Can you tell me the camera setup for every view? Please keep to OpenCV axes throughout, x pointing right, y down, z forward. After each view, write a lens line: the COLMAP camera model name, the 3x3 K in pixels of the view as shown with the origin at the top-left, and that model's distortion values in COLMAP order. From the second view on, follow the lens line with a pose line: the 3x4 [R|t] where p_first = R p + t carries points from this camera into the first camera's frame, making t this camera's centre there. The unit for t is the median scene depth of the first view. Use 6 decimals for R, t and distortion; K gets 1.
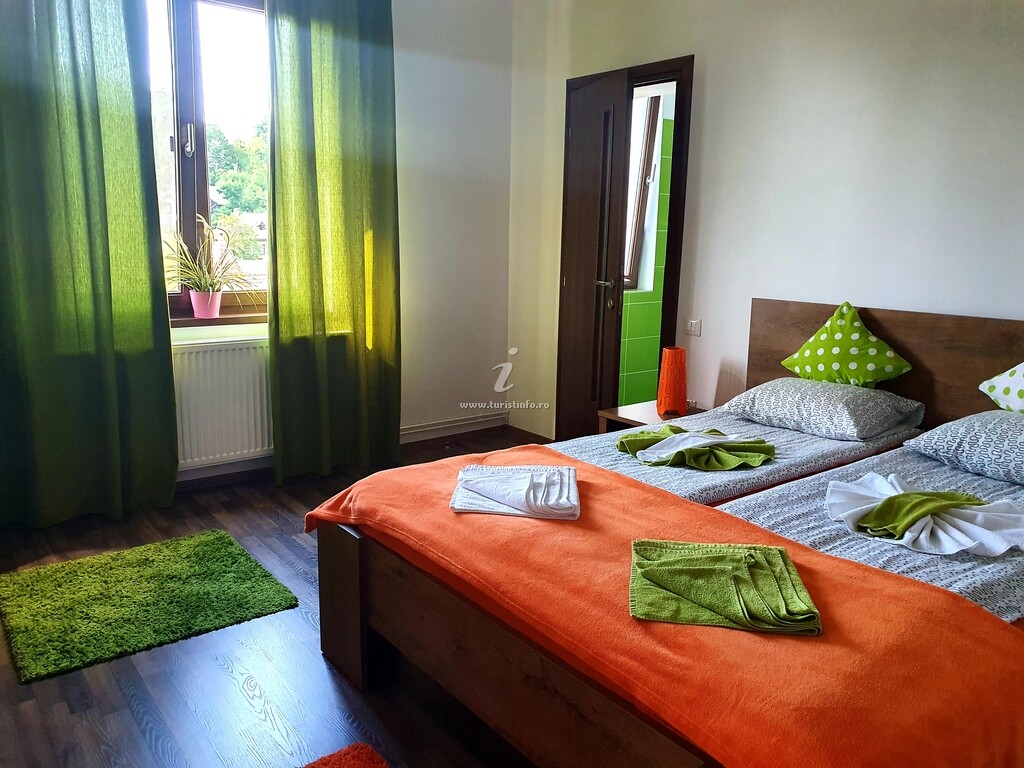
lens RADIAL K [[818.7, 0, 521.7], [0, 818.7, 368.0], [0, 0, 1]] dist [-0.011390, 0.062686]
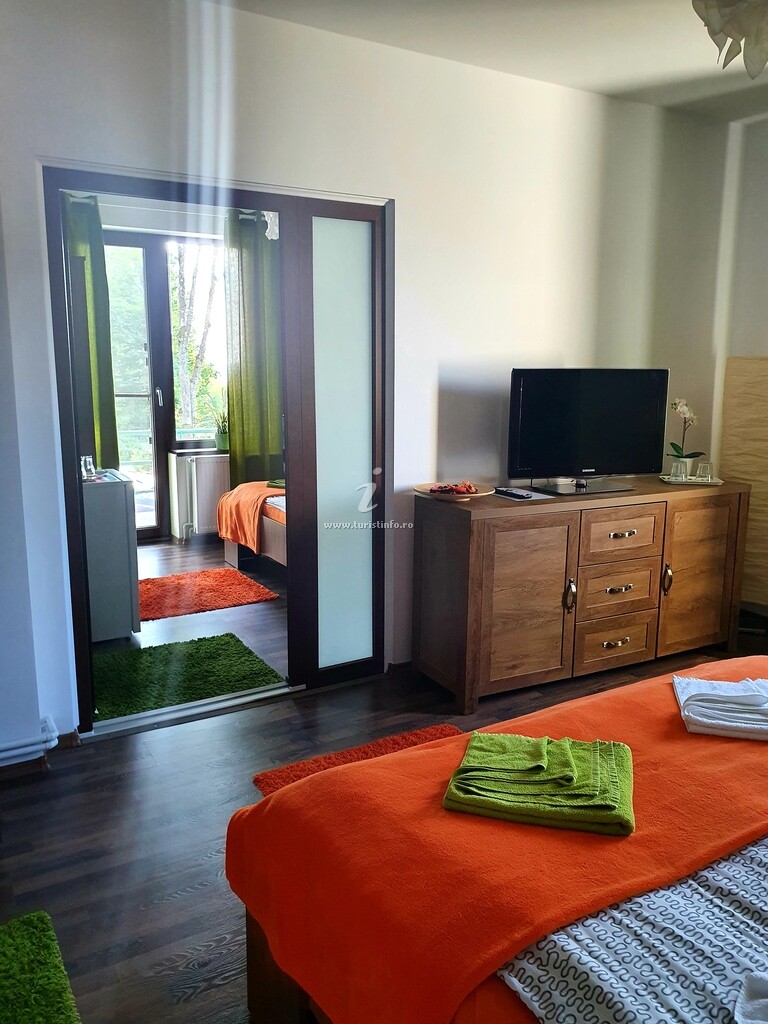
lens RADIAL K [[817.3, 0, 384.0], [0, 817.3, 512.0], [0, 0, 1]] dist [0.052068, -0.013163]
pose [[-0.109691, 0.161735, -0.980719, 0.646324], [-0.180709, 0.966984, 0.179682, -0.106221], [0.977401, 0.196935, -0.076842, 0.443230]]
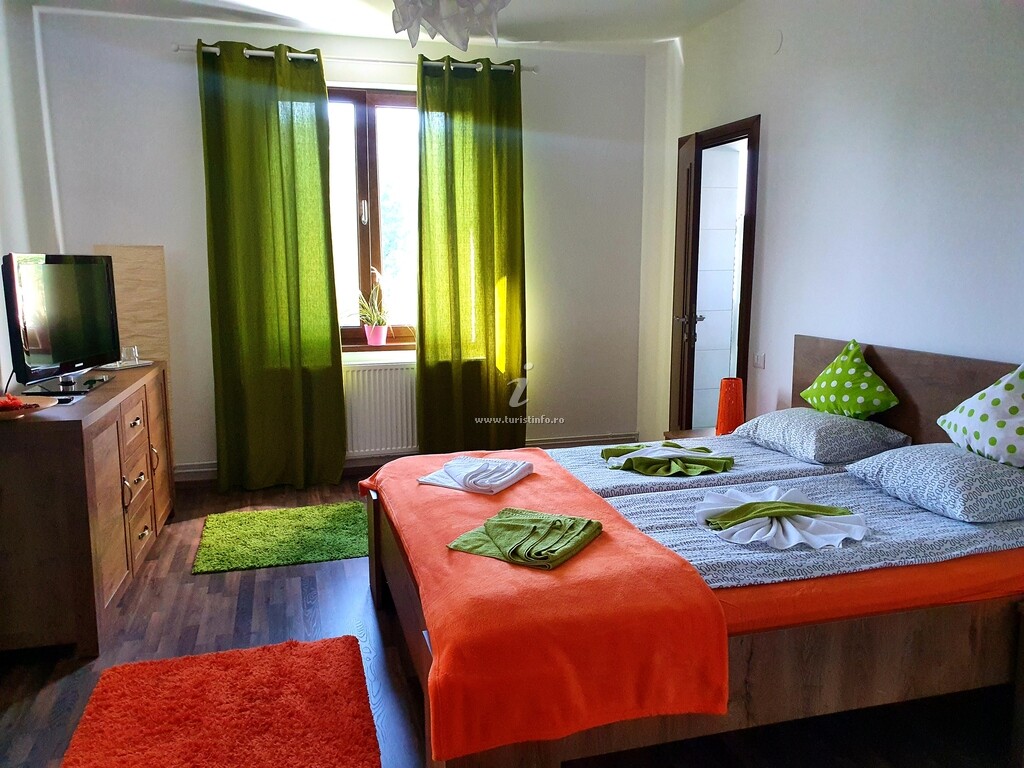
lens RADIAL K [[817.3, 0, 512.0], [0, 817.3, 384.0], [0, 0, 1]] dist [0.052068, -0.013163]
pose [[0.927506, 0.034087, -0.372252, 0.395102], [-0.040903, 0.999109, -0.010427, 0.007788], [0.371565, 0.024897, 0.928073, -0.179040]]
